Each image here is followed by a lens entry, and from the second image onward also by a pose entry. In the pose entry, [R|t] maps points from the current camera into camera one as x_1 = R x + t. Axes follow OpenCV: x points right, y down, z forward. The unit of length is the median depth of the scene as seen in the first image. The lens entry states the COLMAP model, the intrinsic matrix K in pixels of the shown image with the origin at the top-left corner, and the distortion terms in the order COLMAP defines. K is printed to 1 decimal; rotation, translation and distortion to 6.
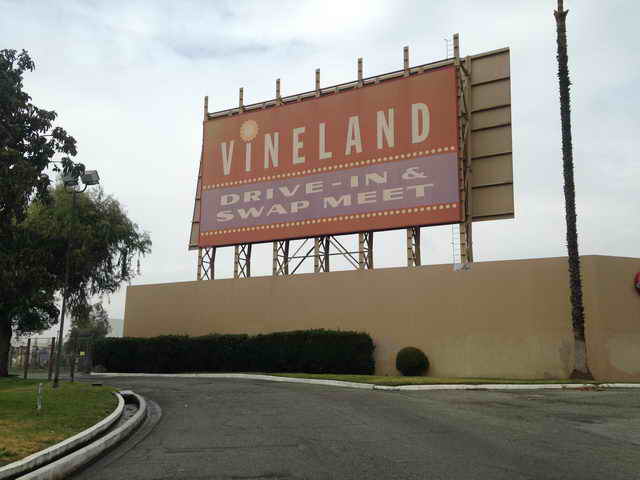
lens RADIAL K [[573.7, 0, 331.3], [0, 573.7, 242.4], [0, 0, 1]] dist [0.158237, -0.284401]
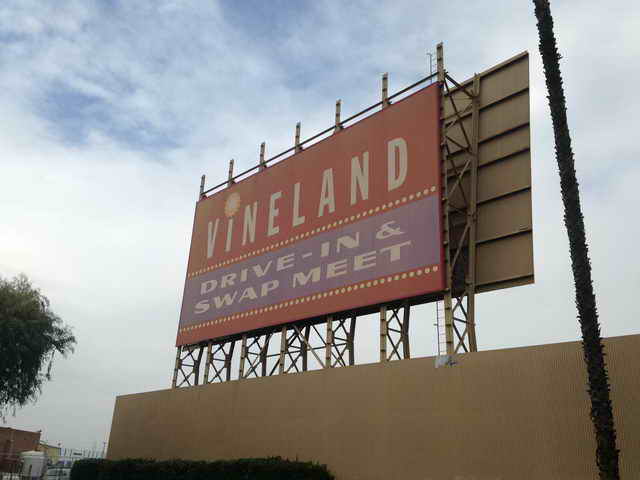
lens RADIAL K [[573.7, 0, 331.3], [0, 573.7, 242.4], [0, 0, 1]] dist [0.158237, -0.284401]
pose [[0.950718, -0.081003, -0.299290, 0.271042], [0.023738, 0.981453, -0.190227, 0.028480], [0.309148, 0.173747, 0.935008, 0.291007]]
